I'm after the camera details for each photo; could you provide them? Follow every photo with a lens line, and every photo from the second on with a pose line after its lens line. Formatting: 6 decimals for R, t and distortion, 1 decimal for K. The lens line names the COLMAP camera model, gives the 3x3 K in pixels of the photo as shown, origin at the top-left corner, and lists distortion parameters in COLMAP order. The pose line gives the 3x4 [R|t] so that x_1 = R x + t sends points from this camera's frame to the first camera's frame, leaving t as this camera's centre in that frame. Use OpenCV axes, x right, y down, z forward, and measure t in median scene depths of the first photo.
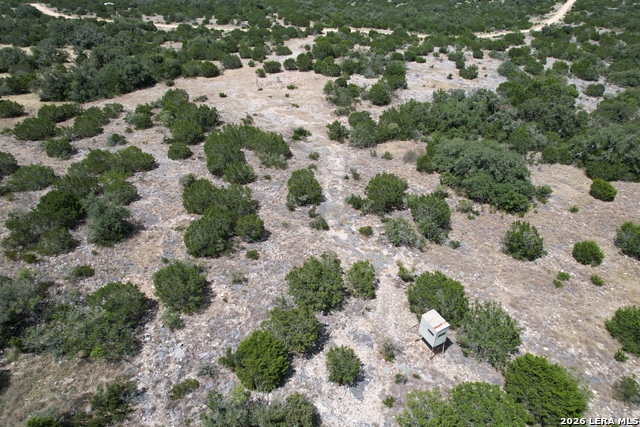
lens RADIAL K [[408.9, 0, 321.7], [0, 408.9, 212.7], [0, 0, 1]] dist [-0.105043, 0.088336]
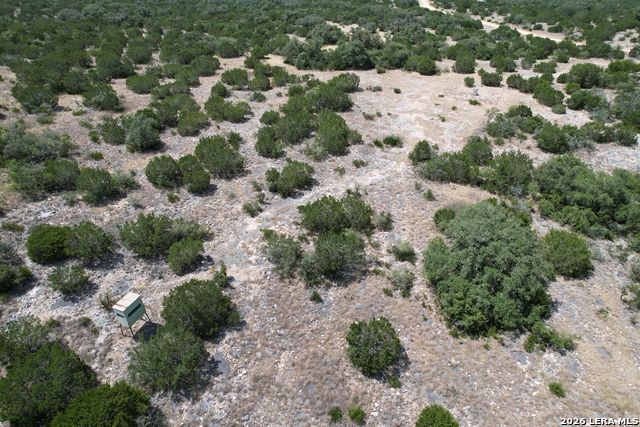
lens RADIAL K [[408.9, 0, 321.7], [0, 408.9, 212.7], [0, 0, 1]] dist [-0.105043, 0.088336]
pose [[0.620259, 0.417154, -0.664275, 0.651343], [-0.416515, 0.892763, 0.171725, -0.176286], [0.664676, 0.170166, 0.727496, 0.305417]]
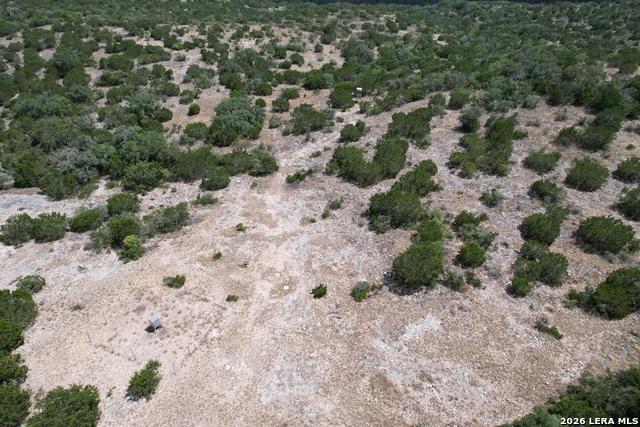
lens RADIAL K [[408.9, 0, 321.7], [0, 408.9, 212.7], [0, 0, 1]] dist [-0.105043, 0.088336]
pose [[-0.841131, -0.297552, 0.451620, -0.671251], [0.285265, 0.465350, 0.837898, -1.140778], [-0.459480, 0.833614, -0.306539, 1.629986]]
